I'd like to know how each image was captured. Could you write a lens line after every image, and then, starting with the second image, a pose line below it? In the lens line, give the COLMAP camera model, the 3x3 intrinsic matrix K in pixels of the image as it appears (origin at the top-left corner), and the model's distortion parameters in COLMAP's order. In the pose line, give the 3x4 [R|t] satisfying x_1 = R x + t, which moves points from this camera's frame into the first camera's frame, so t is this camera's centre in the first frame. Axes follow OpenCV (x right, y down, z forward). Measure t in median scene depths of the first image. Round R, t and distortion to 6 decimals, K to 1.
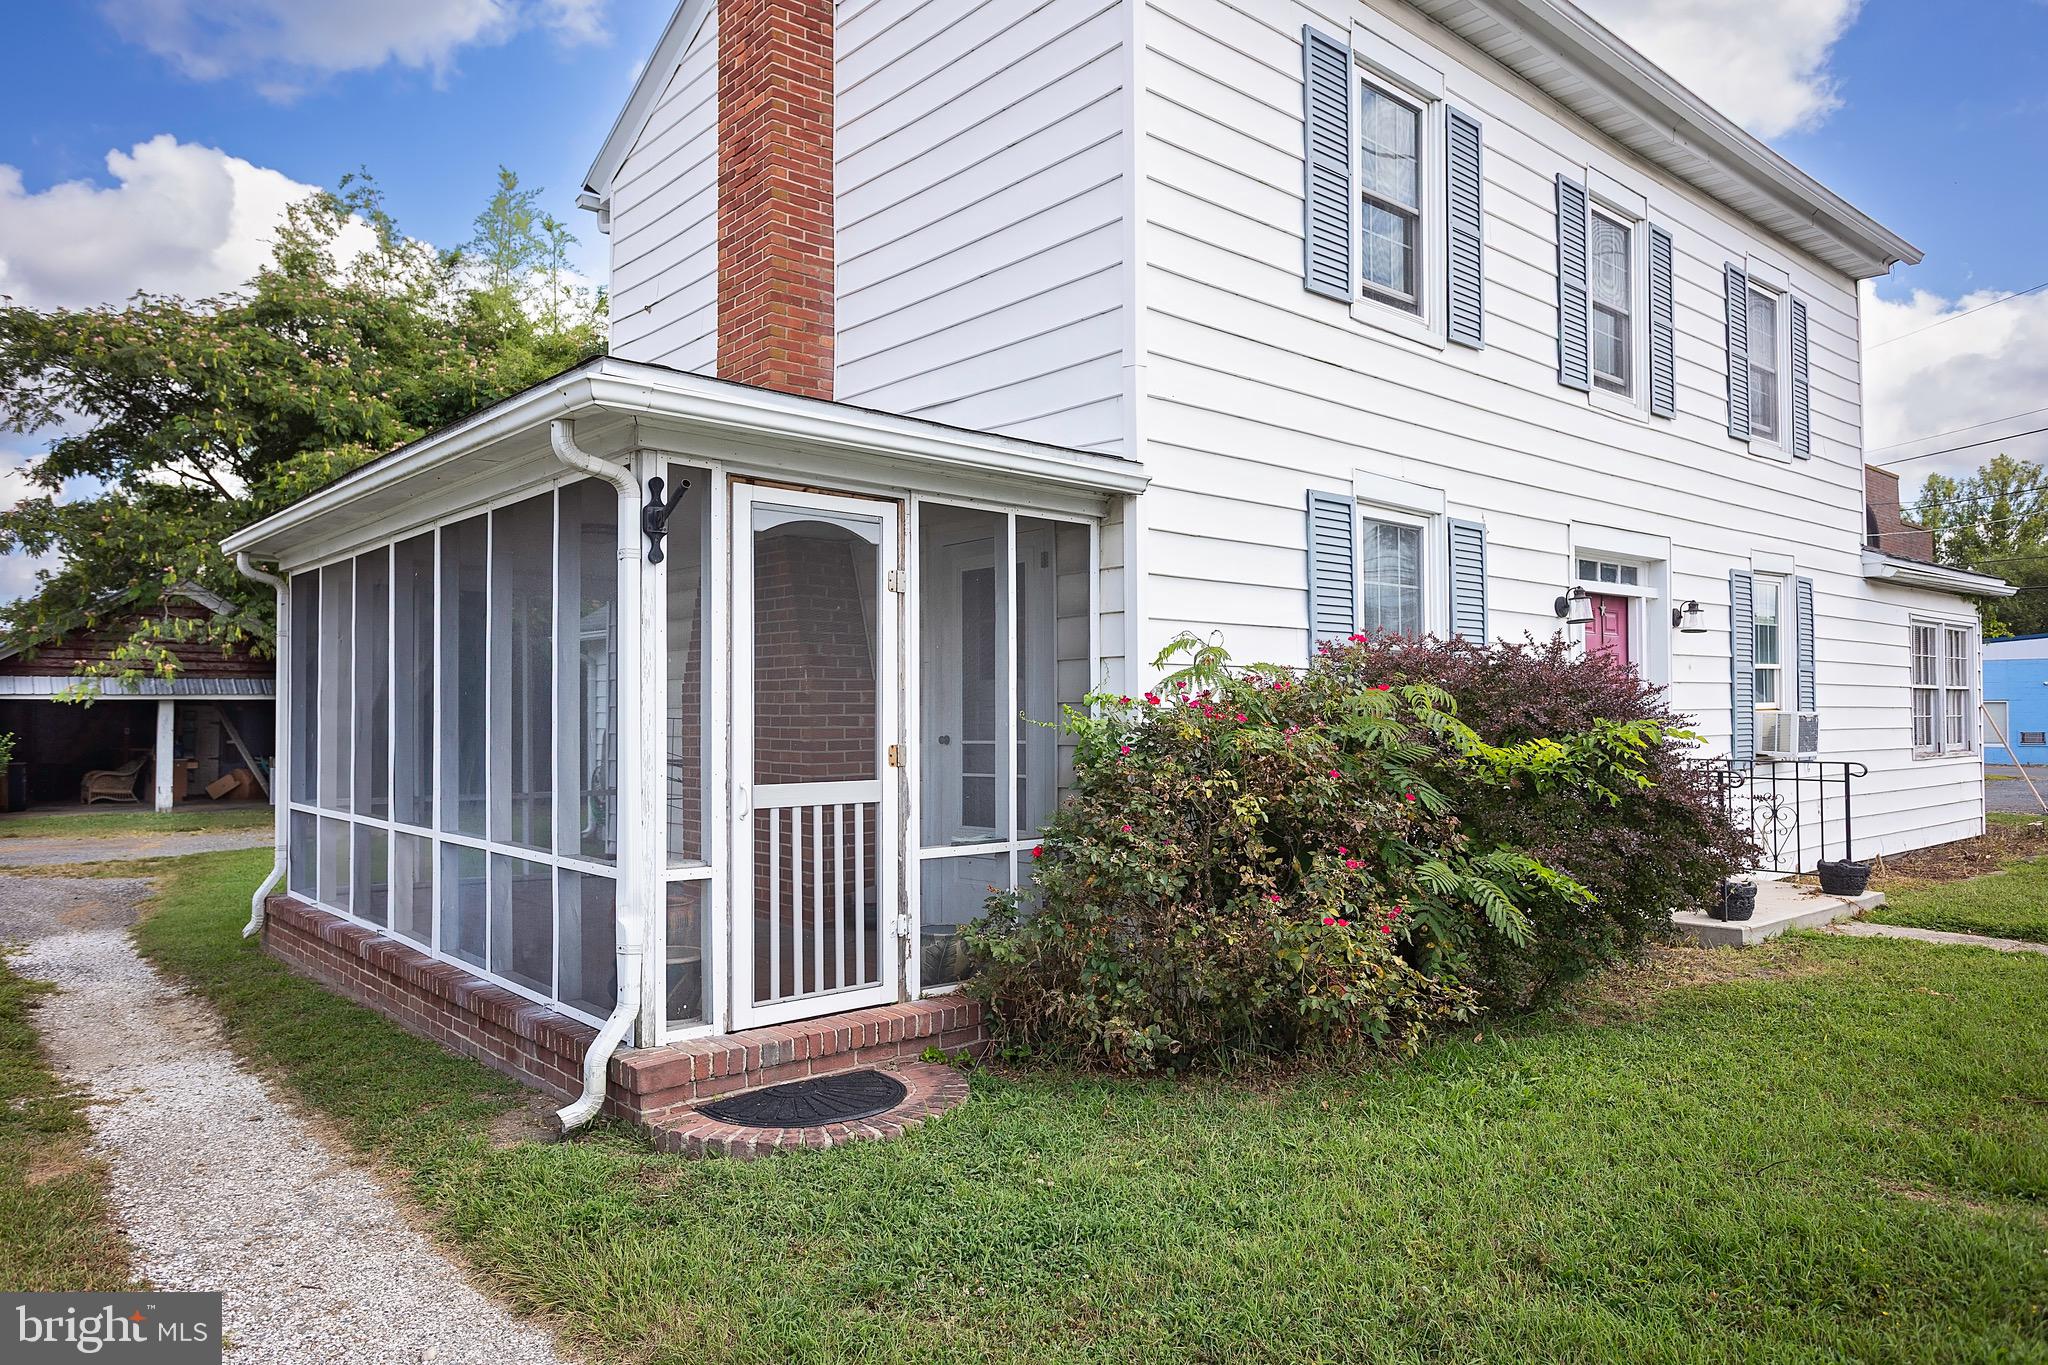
lens RADIAL K [[1340.3, 0, 988.9], [0, 1340.3, 691.7], [0, 0, 1]] dist [-0.012444, 0.004069]
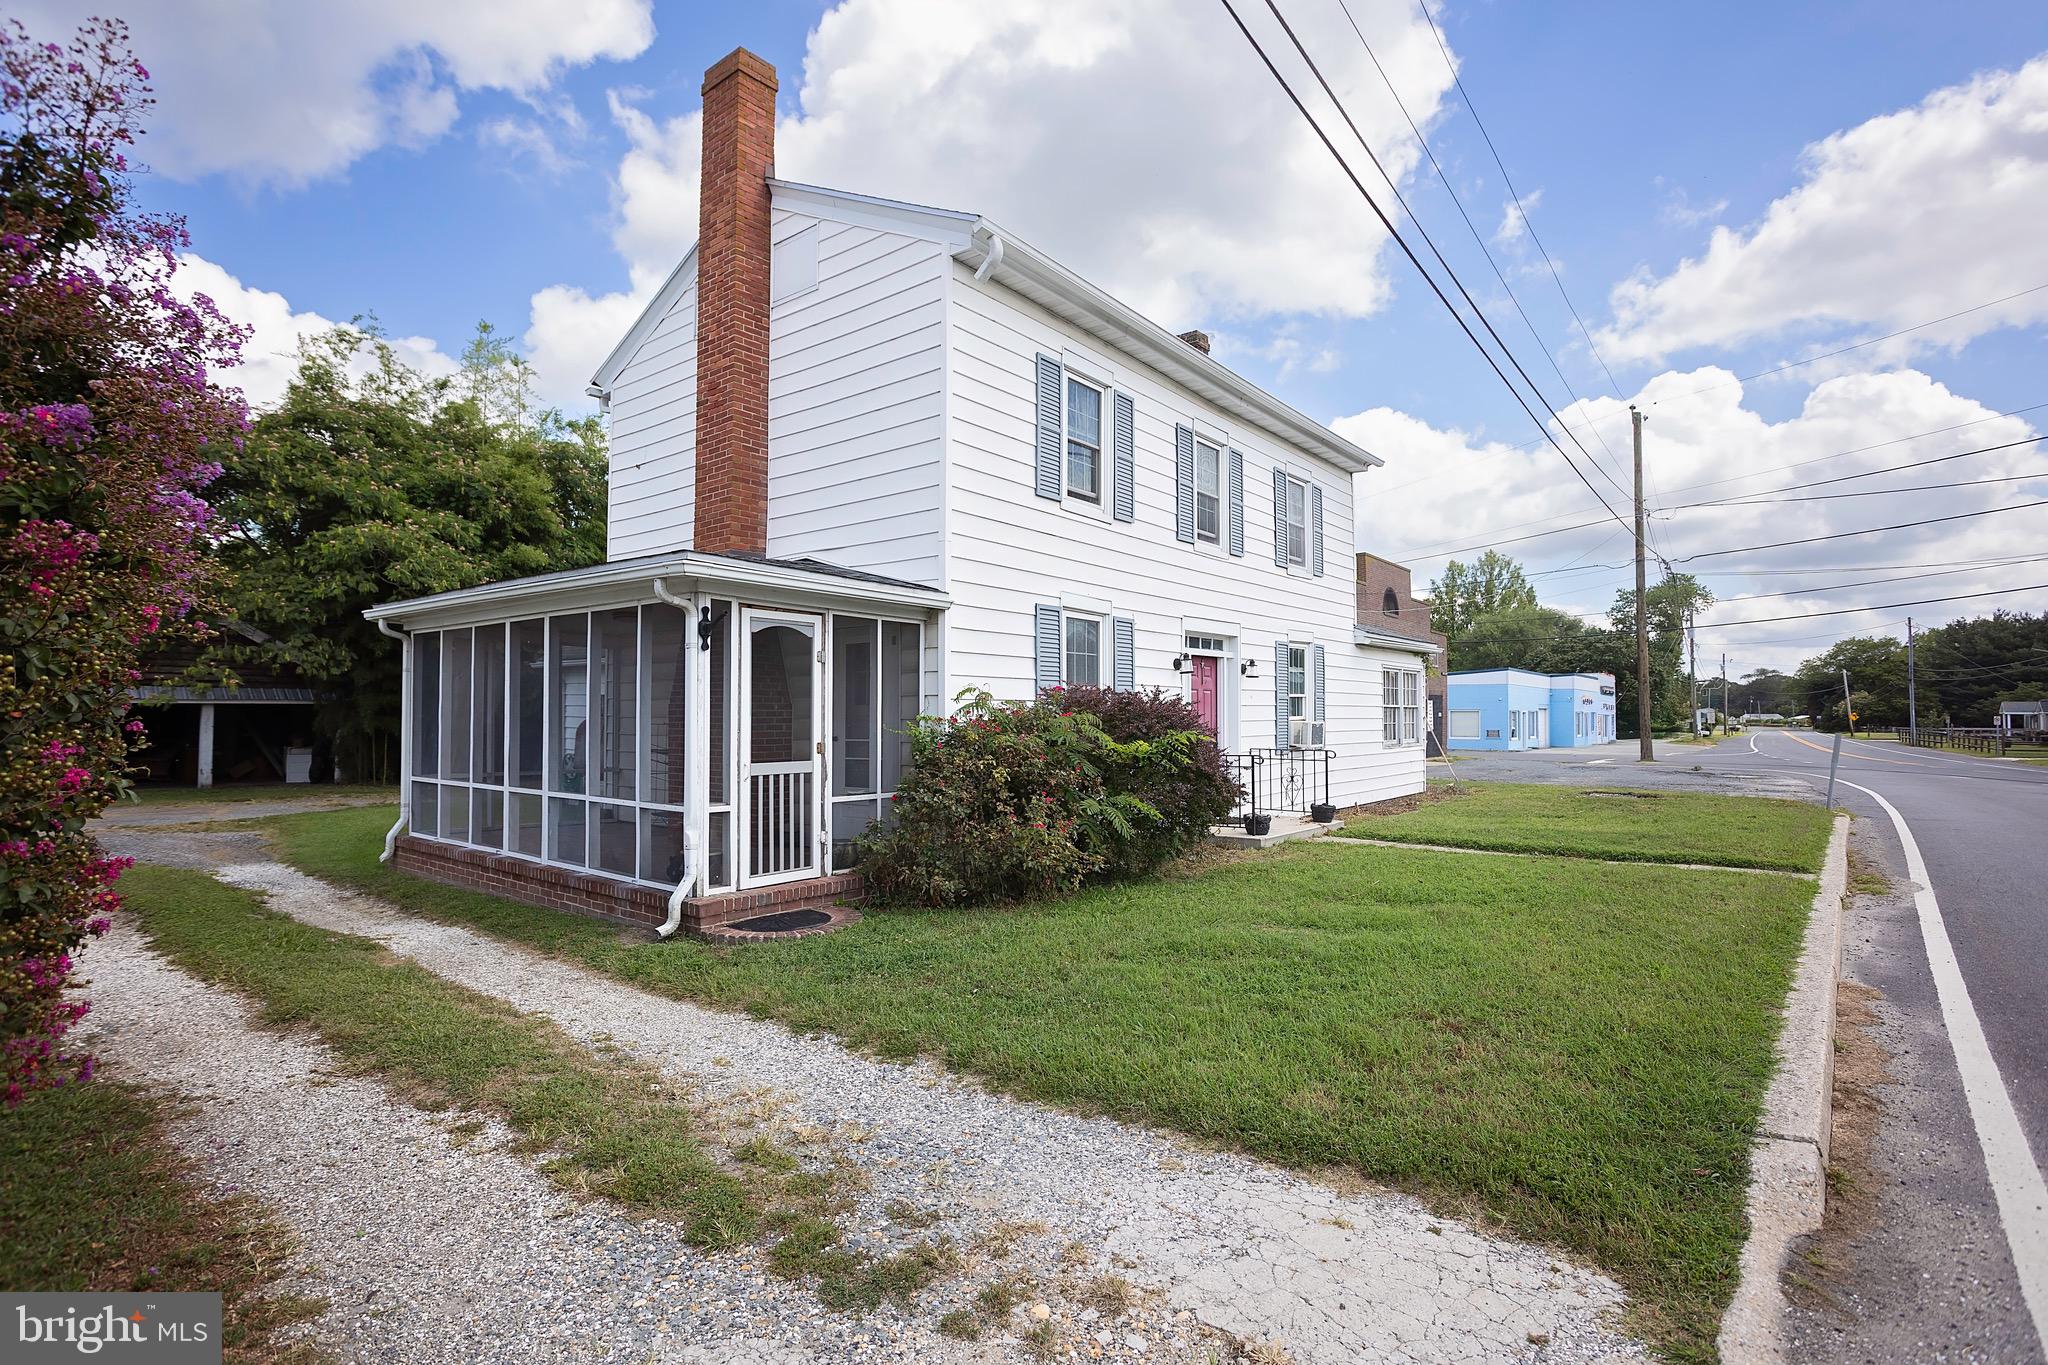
lens RADIAL K [[999.6, 0, 1009.7], [0, 999.6, 682.9], [0, 0, 1]] dist [-0.037025, 0.017297]
pose [[0.981870, 0.011369, 0.189216, -0.053817], [-0.008692, 0.999850, -0.014973, -0.019002], [-0.189358, 0.013057, 0.981821, -0.323355]]
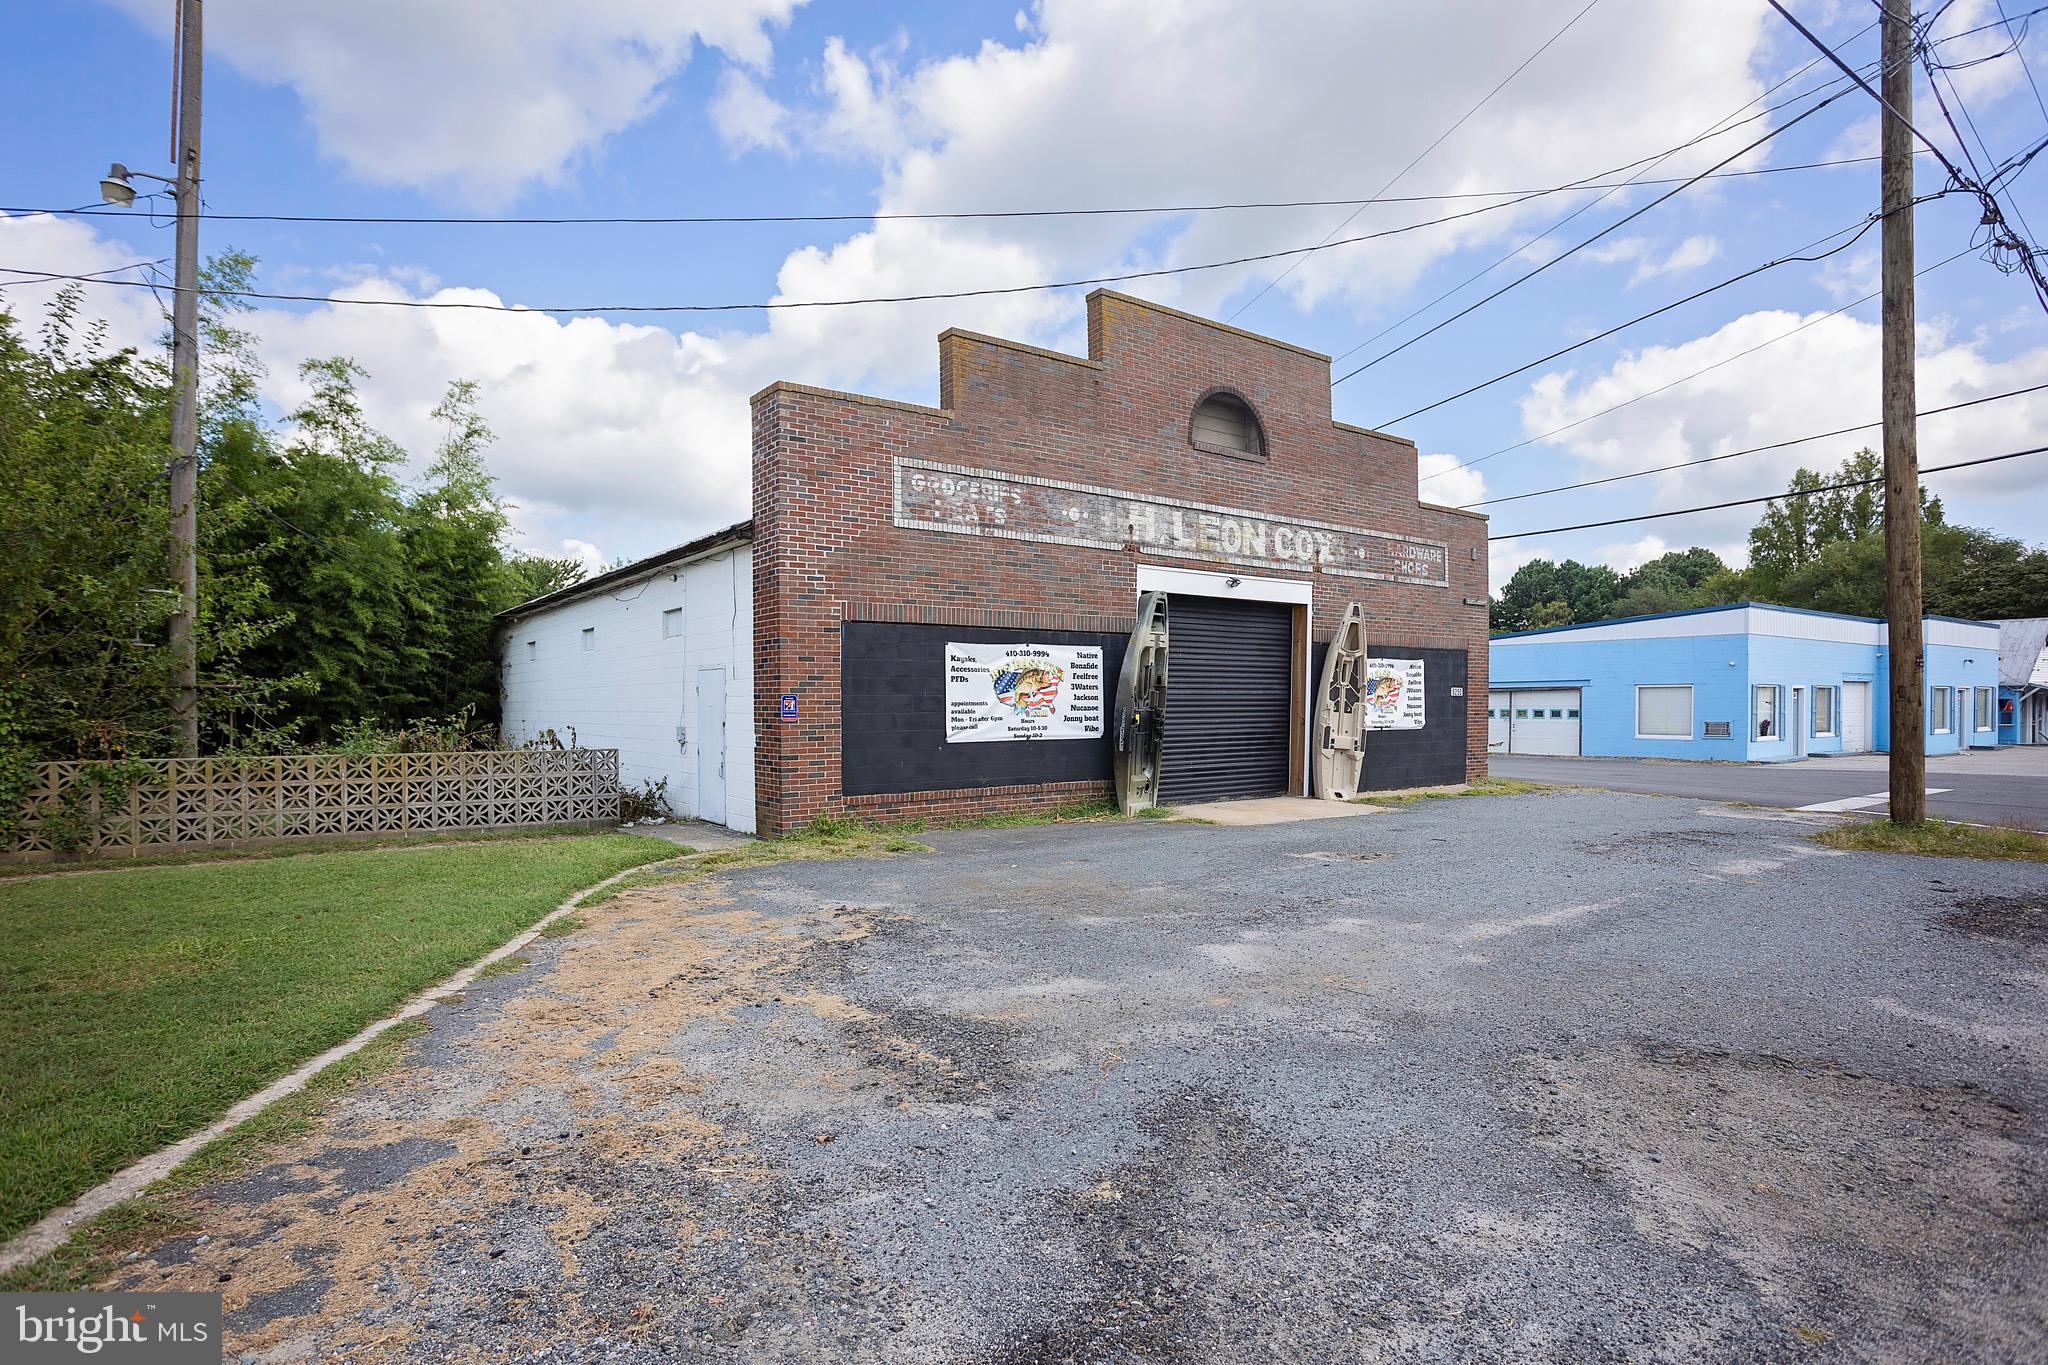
lens RADIAL K [[1085.6, 0, 1016.8], [0, 1085.6, 710.3], [0, 0, 1]] dist [0.001789, 0.003205]
pose [[0.998106, -0.006794, -0.061134, 2.295827], [0.008071, 0.999754, 0.020668, 0.030781], [0.060978, -0.021123, 0.997916, 1.724732]]
